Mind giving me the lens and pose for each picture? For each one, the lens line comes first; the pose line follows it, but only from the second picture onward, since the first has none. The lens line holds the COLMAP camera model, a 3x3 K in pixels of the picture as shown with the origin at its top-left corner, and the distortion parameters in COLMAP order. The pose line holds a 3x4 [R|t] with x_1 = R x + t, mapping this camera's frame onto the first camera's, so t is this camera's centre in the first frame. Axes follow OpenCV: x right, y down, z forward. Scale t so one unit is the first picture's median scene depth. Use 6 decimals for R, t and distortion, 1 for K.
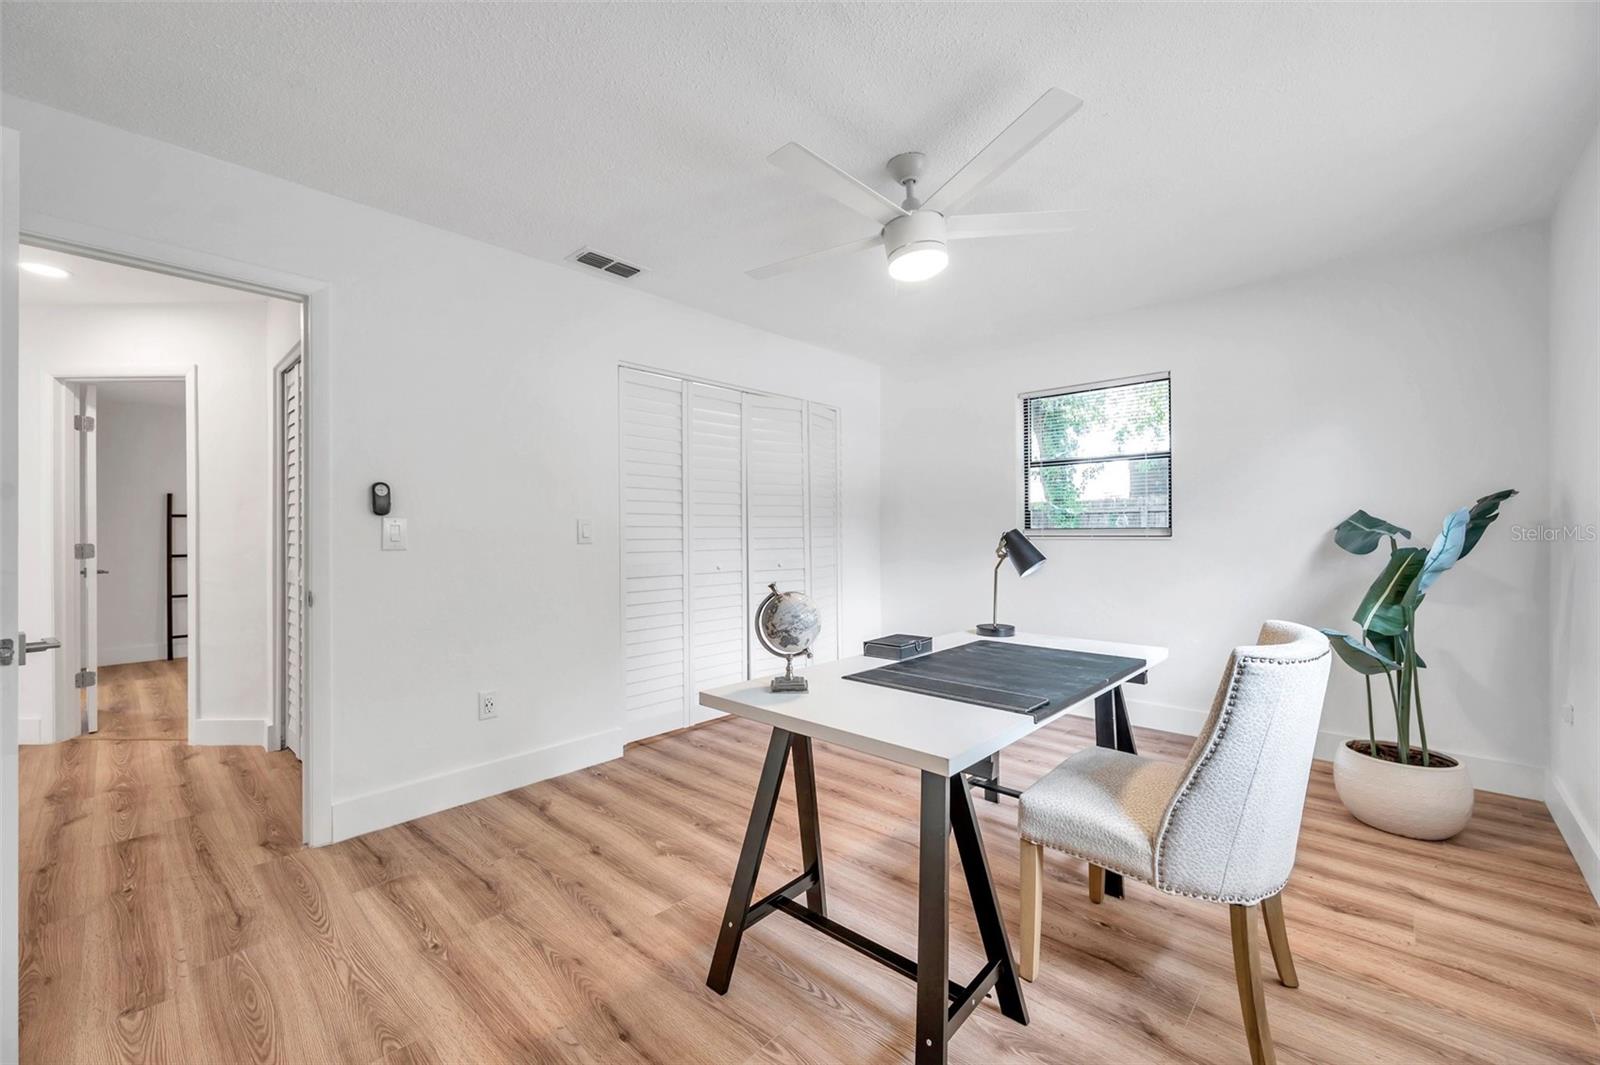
lens RADIAL K [[639.0, 0, 797.1], [0, 639.0, 534.7], [0, 0, 1]] dist [-0.000297, 0.000056]
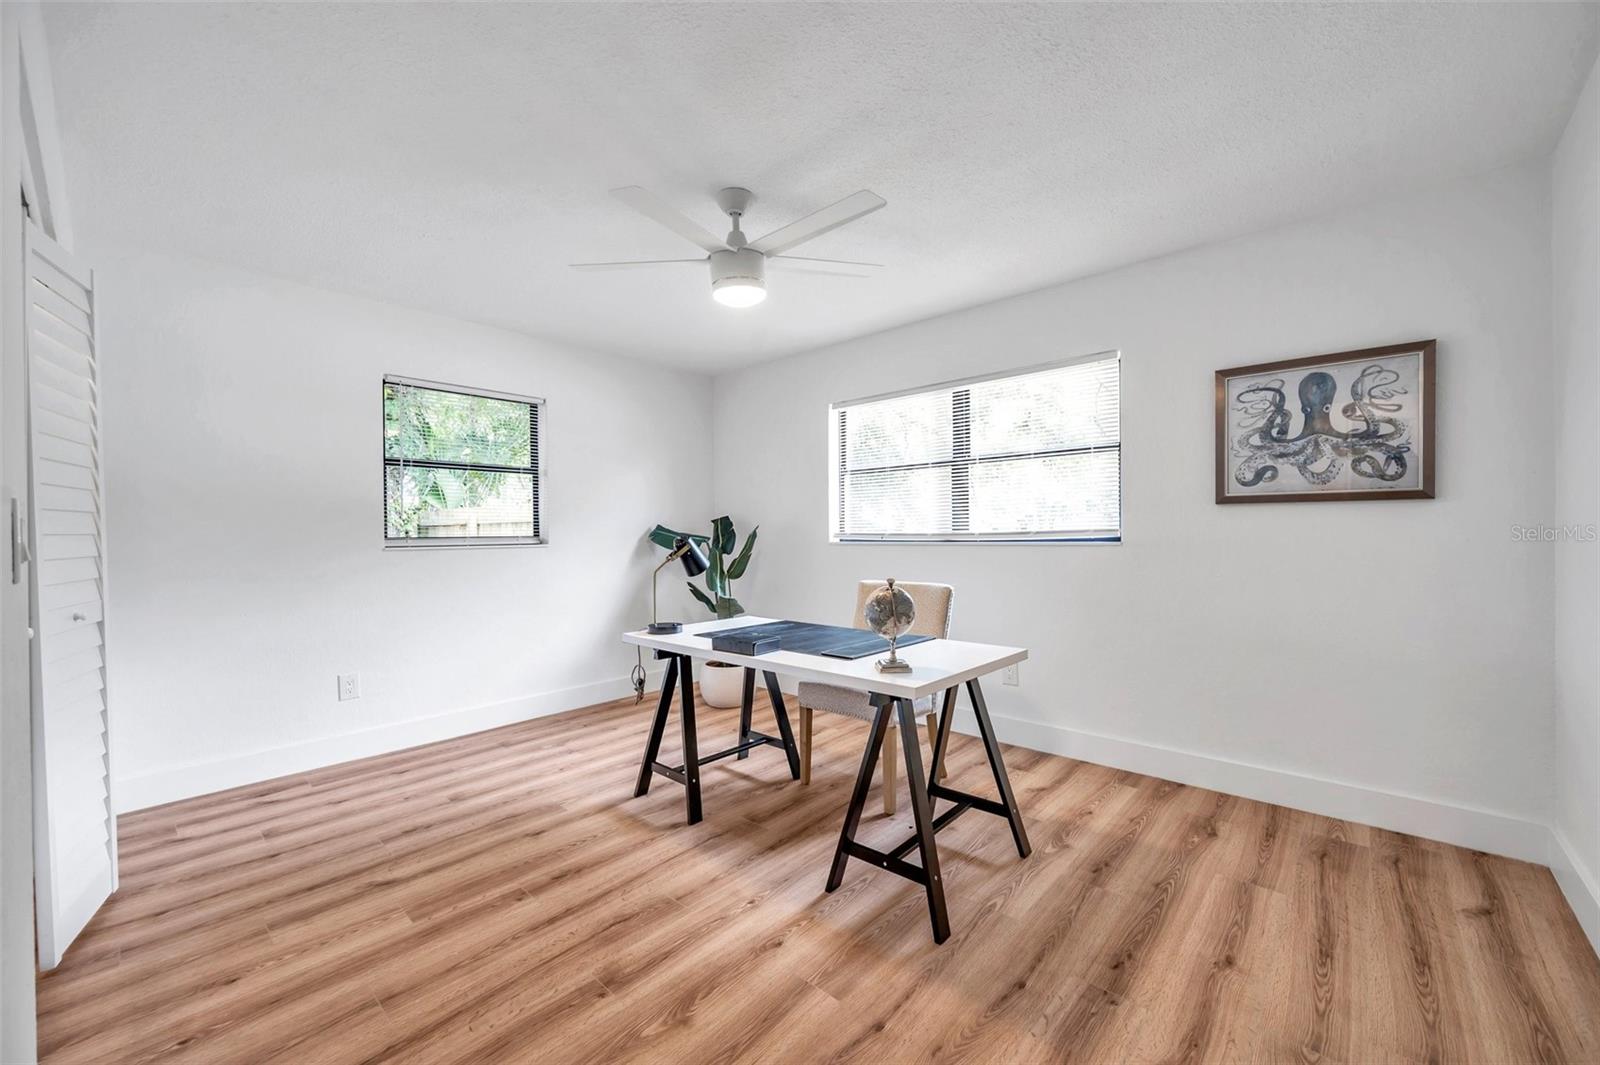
lens RADIAL K [[639.0, 0, 797.1], [0, 639.0, 534.7], [0, 0, 1]] dist [-0.000297, 0.000056]
pose [[-0.009603, 0.001142, 0.999953, -1.071708], [0.018634, 0.999826, -0.000963, -0.005630], [-0.999780, 0.018624, -0.009622, 1.074785]]
